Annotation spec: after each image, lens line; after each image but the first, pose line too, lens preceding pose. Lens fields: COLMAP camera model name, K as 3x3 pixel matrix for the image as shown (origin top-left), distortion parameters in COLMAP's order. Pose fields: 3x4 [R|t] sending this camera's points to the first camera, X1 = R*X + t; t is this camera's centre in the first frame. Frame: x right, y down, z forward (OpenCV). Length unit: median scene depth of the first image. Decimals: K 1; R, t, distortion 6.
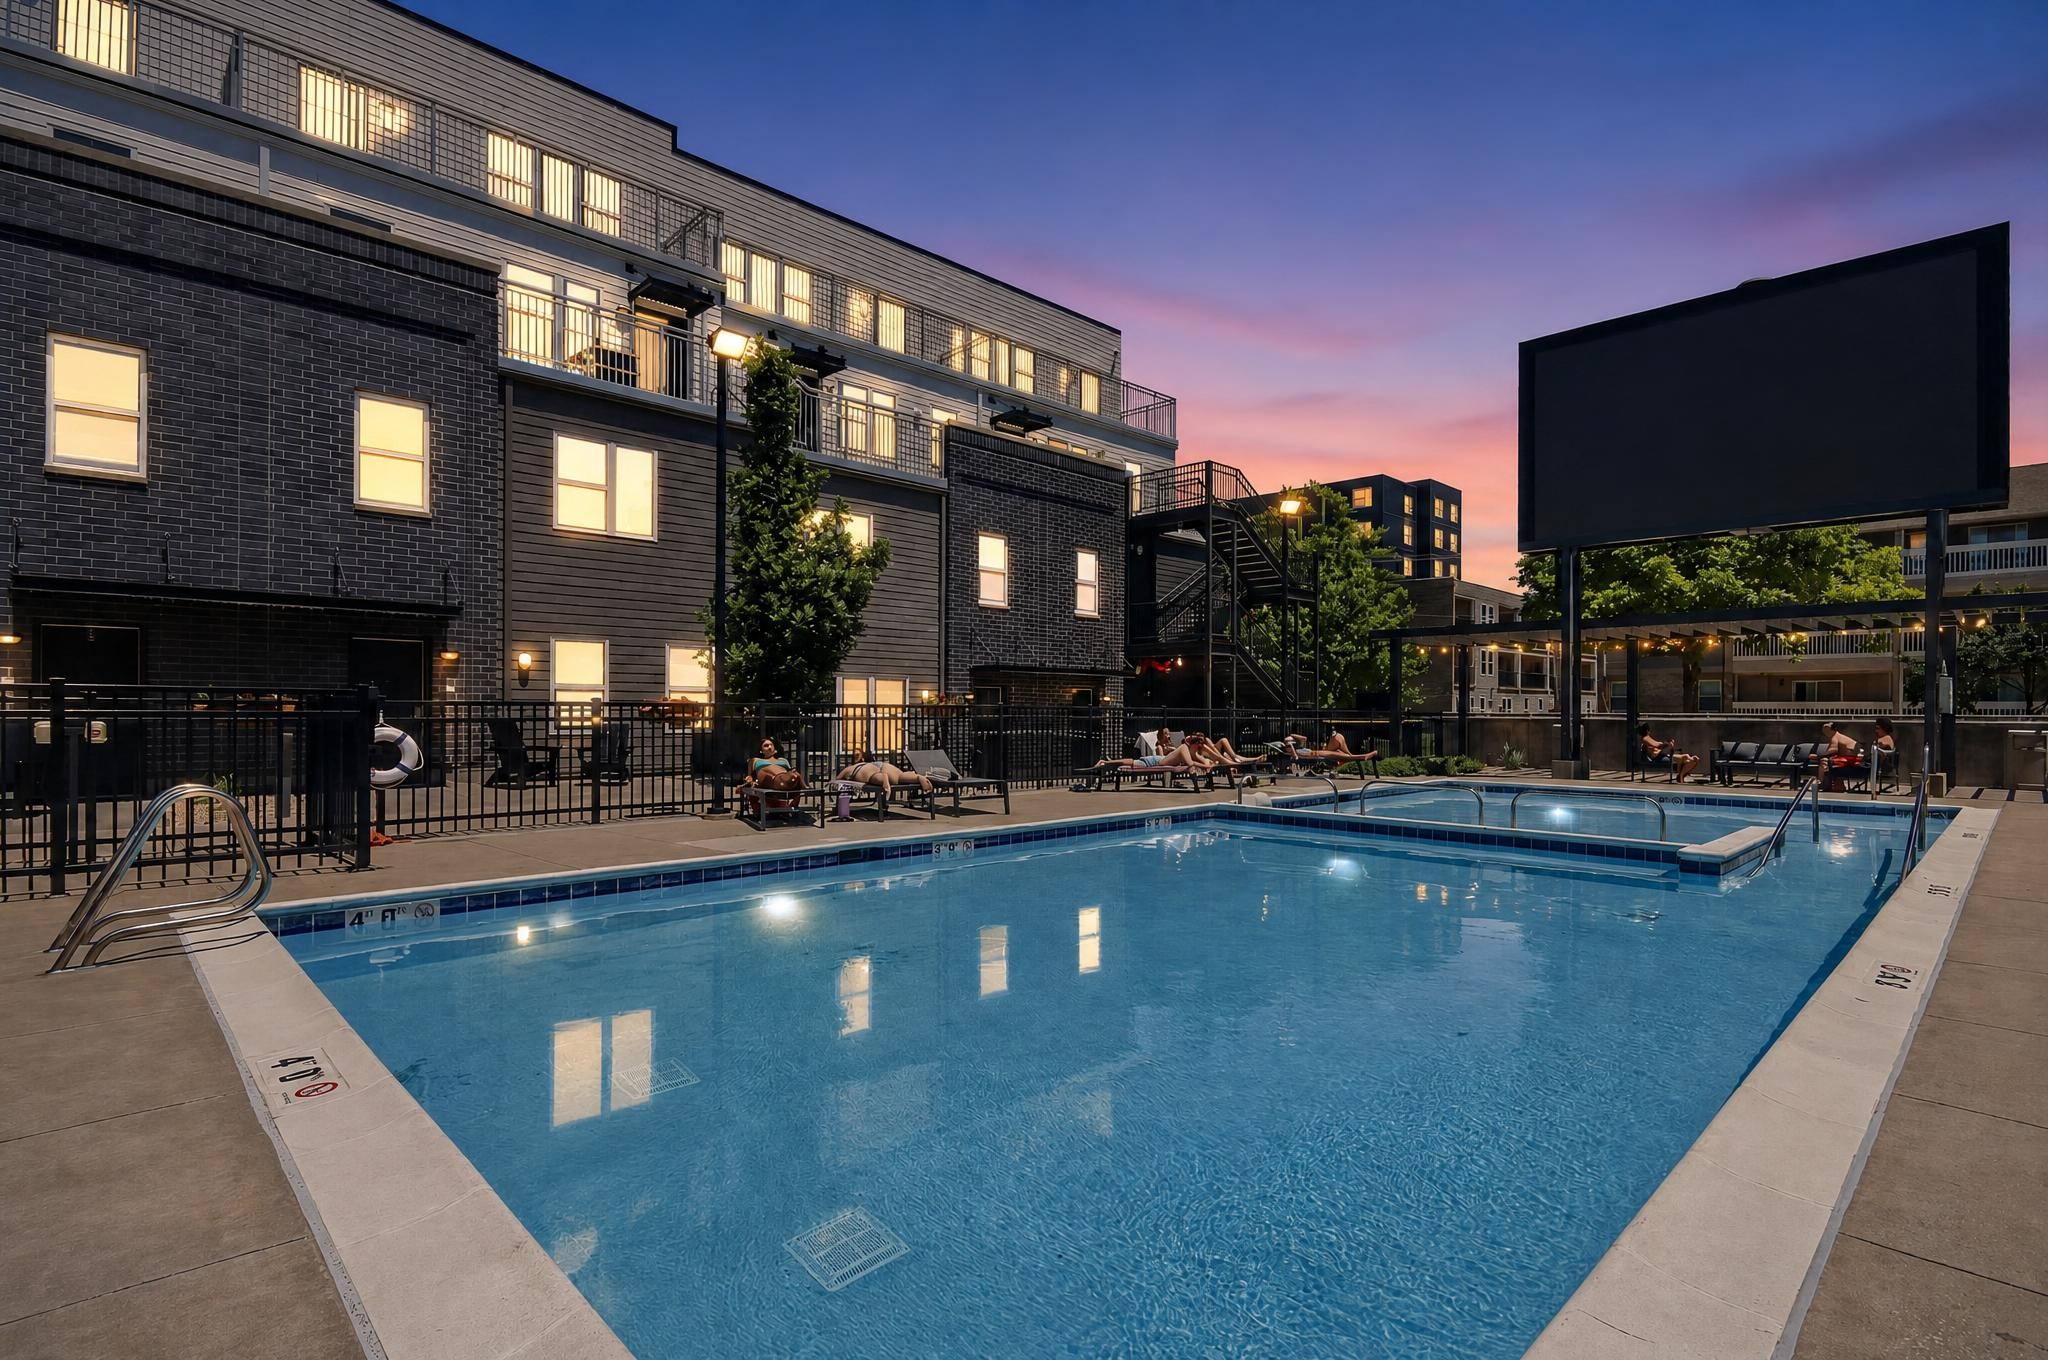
lens RADIAL K [[982.3, 0, 1024.0], [0, 982.3, 680.0], [0, 0, 1]] dist [-0.002468, -0.000300]
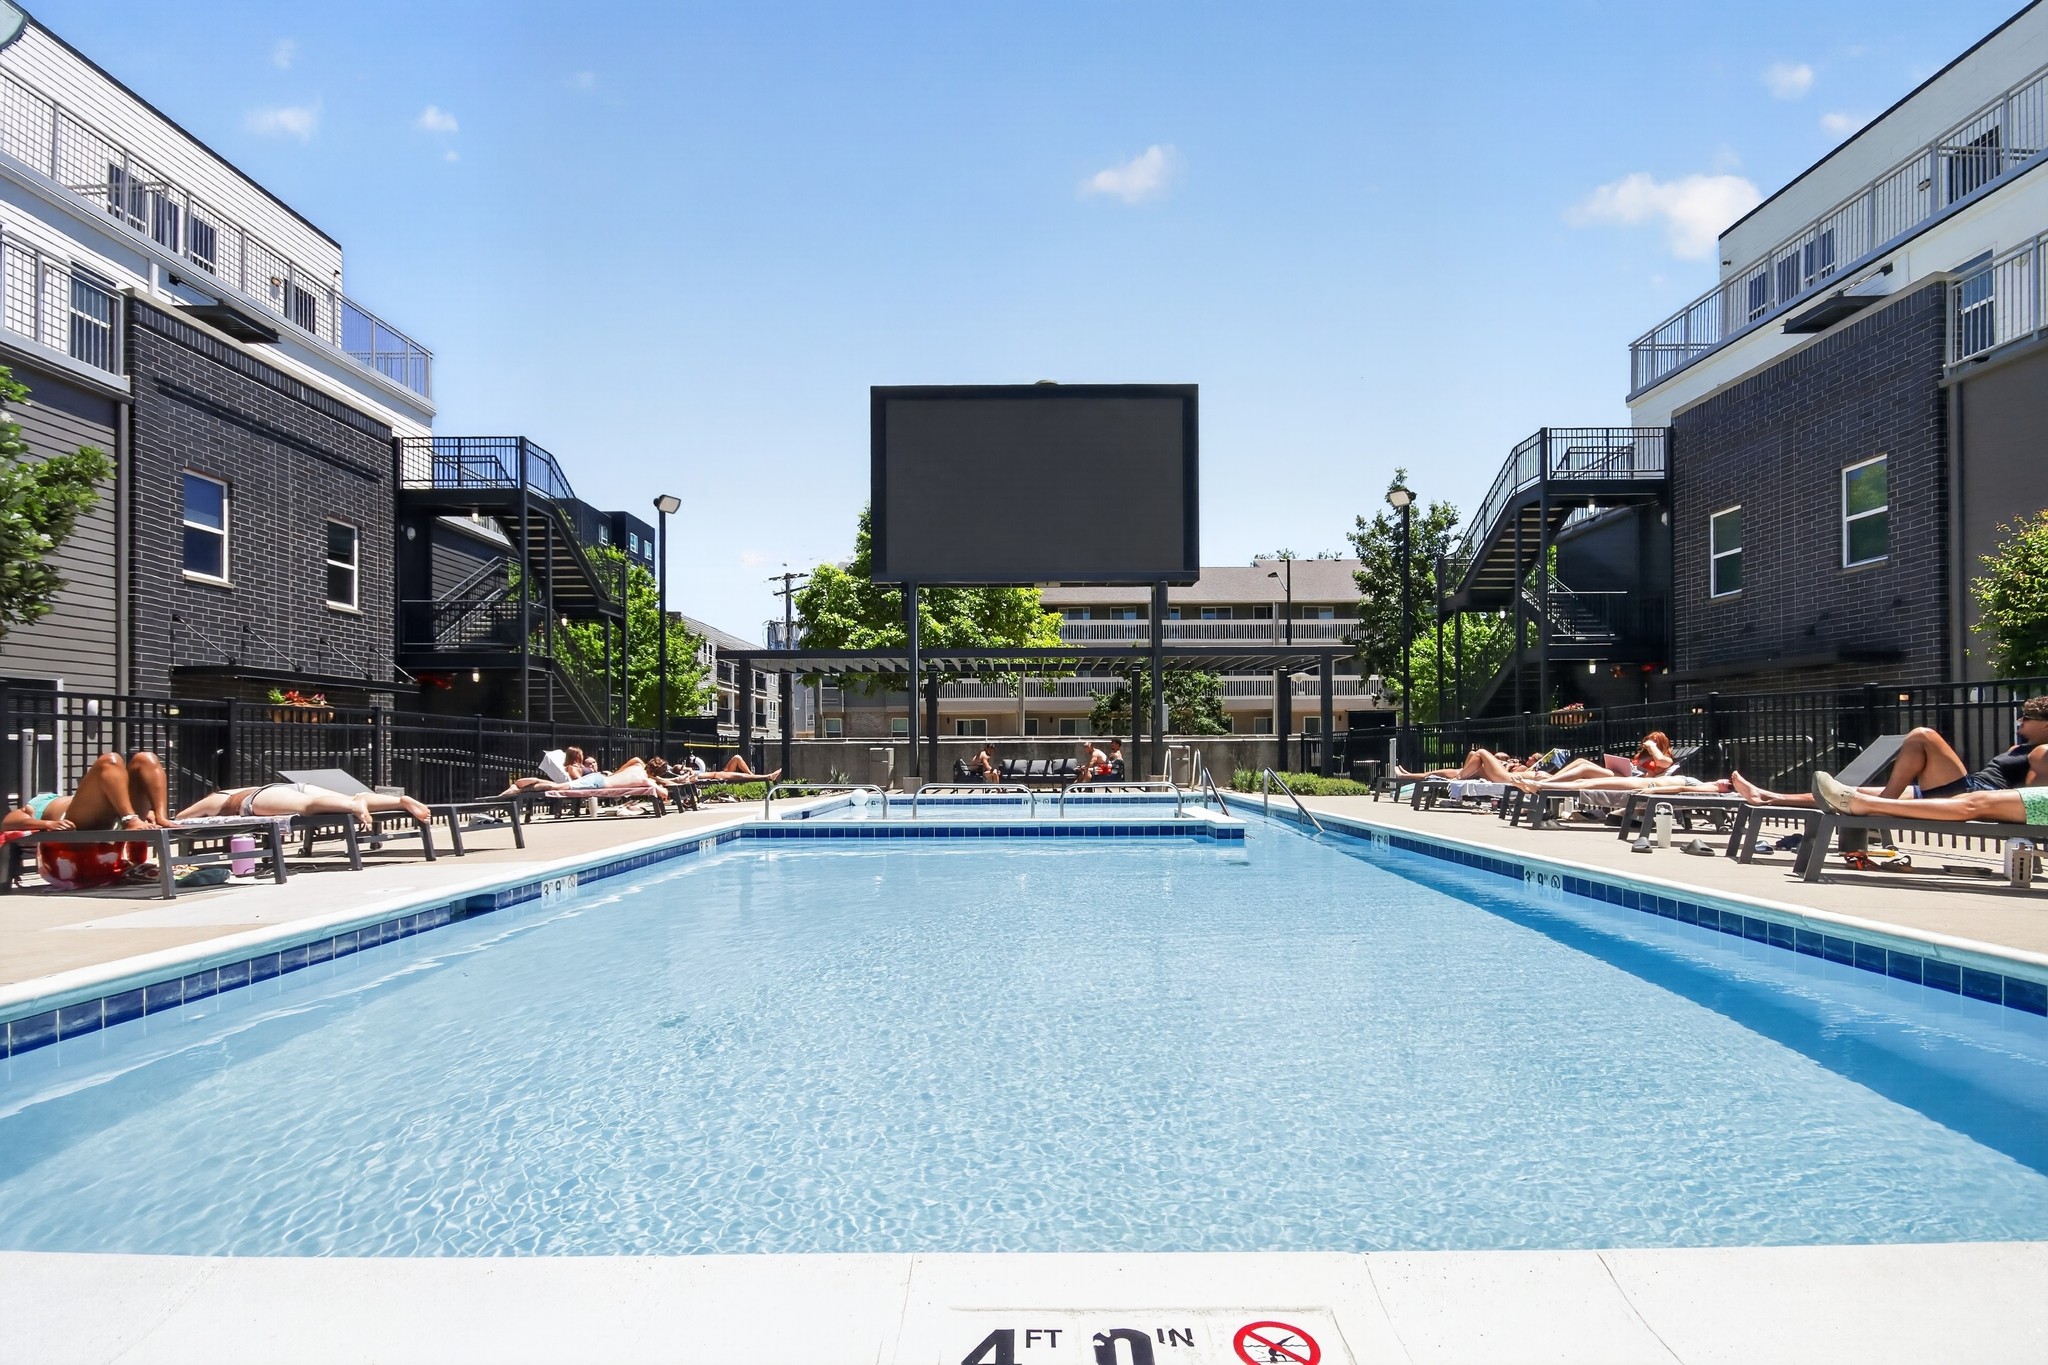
lens RADIAL K [[1007.5, 0, 1021.2], [0, 1007.5, 743.2], [0, 0, 1]] dist [-0.002337, -0.000284]
pose [[0.706004, -0.001461, 0.708206, -0.126492], [-0.015600, 0.999723, 0.017614, 0.016850], [-0.708036, -0.023484, 0.705786, 0.088088]]
